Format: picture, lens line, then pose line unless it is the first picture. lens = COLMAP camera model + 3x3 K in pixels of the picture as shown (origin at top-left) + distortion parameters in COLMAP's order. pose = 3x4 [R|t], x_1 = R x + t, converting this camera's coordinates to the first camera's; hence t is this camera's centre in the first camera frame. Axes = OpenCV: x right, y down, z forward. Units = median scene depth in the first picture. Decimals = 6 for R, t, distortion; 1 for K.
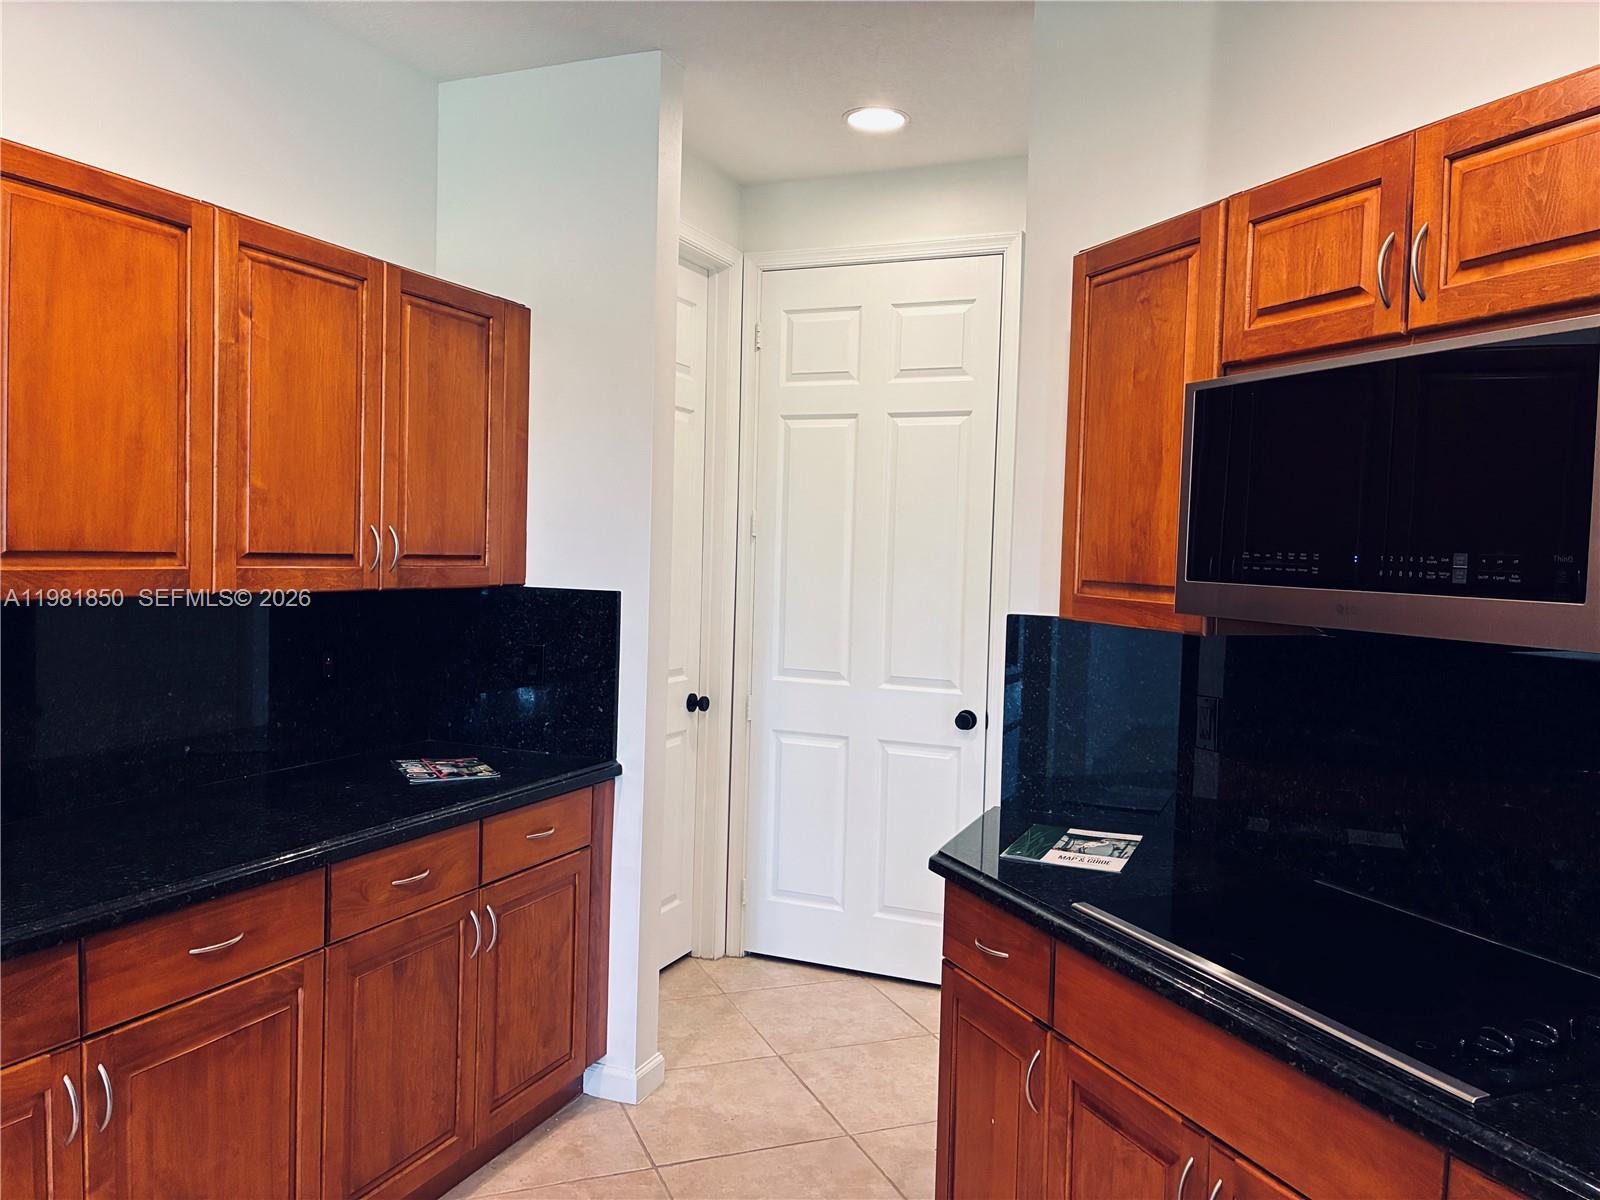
lens RADIAL K [[1204.2, 0, 802.1], [0, 1204.2, 594.5], [0, 0, 1]] dist [0.055187, -0.056597]
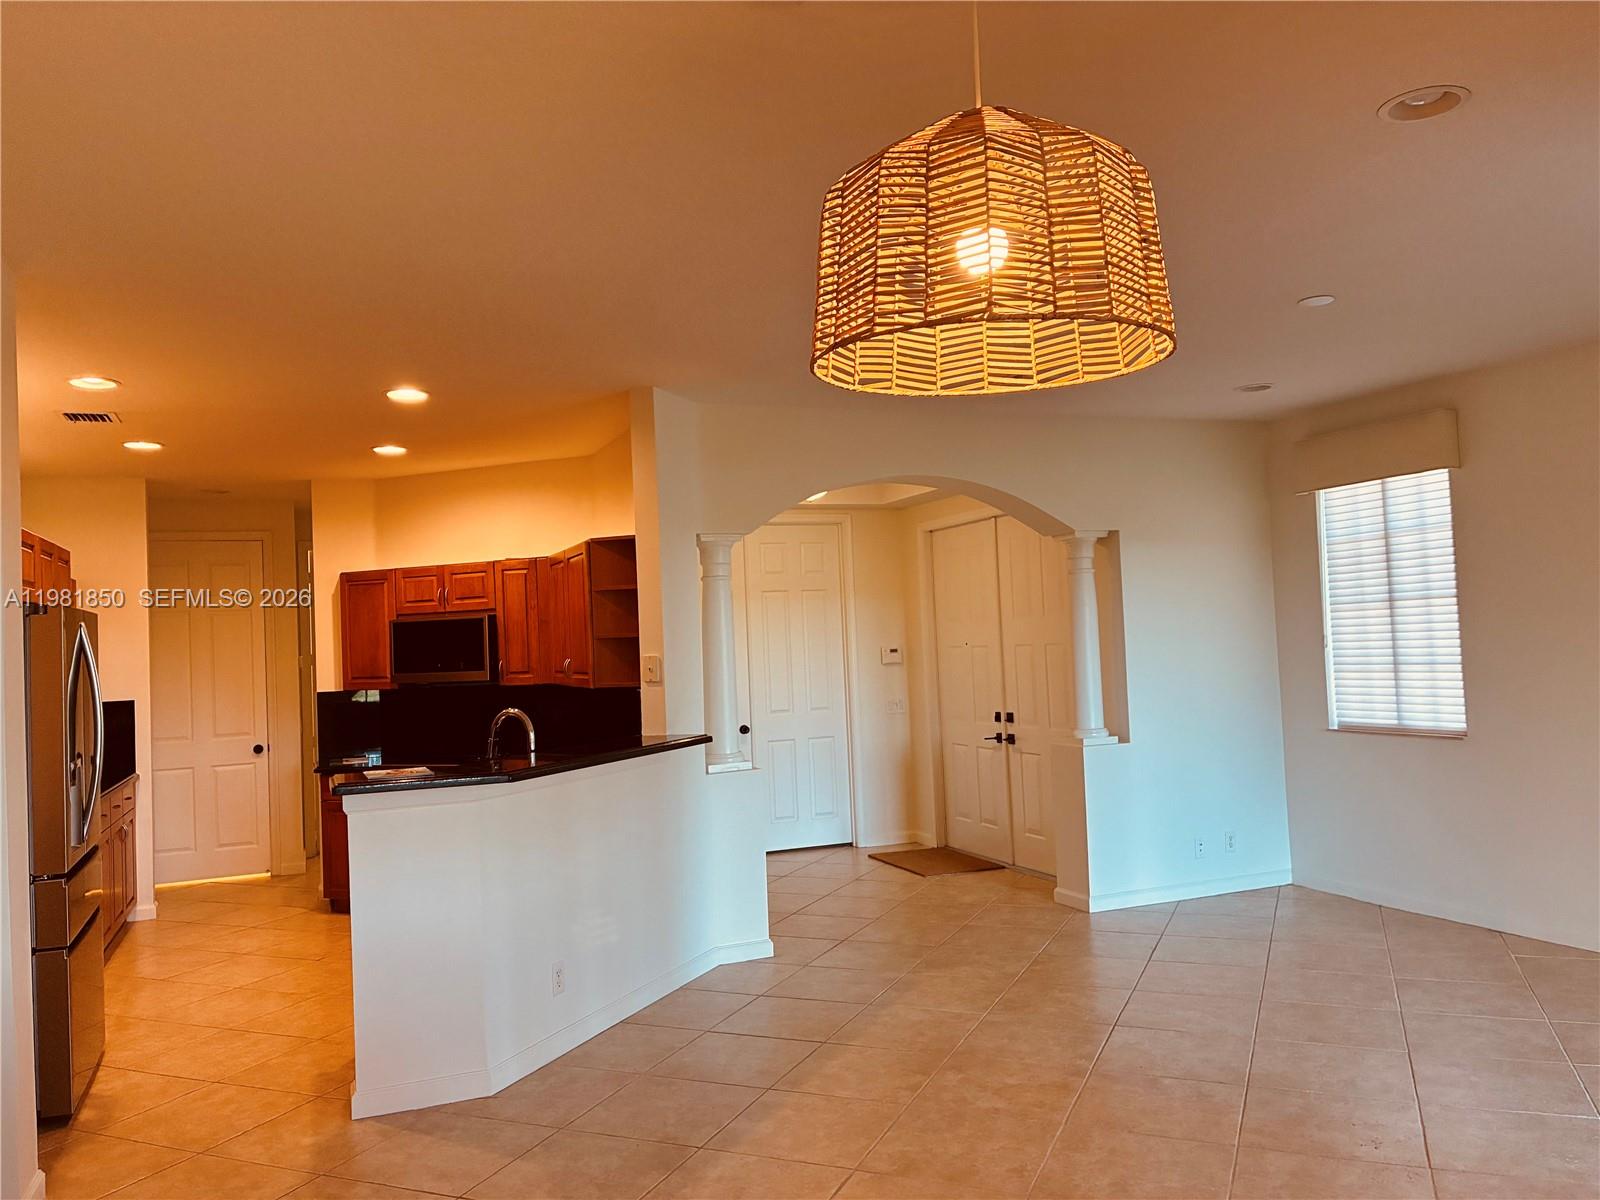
lens RADIAL K [[1204.2, 0, 786.9], [0, 1204.2, 606.1], [0, 0, 1]] dist [0.055187, -0.056597]
pose [[0.707389, -0.037045, 0.705853, -1.241098], [0.090124, 0.995202, -0.038089, 0.026669], [-0.701056, 0.090558, 0.707333, -2.138485]]
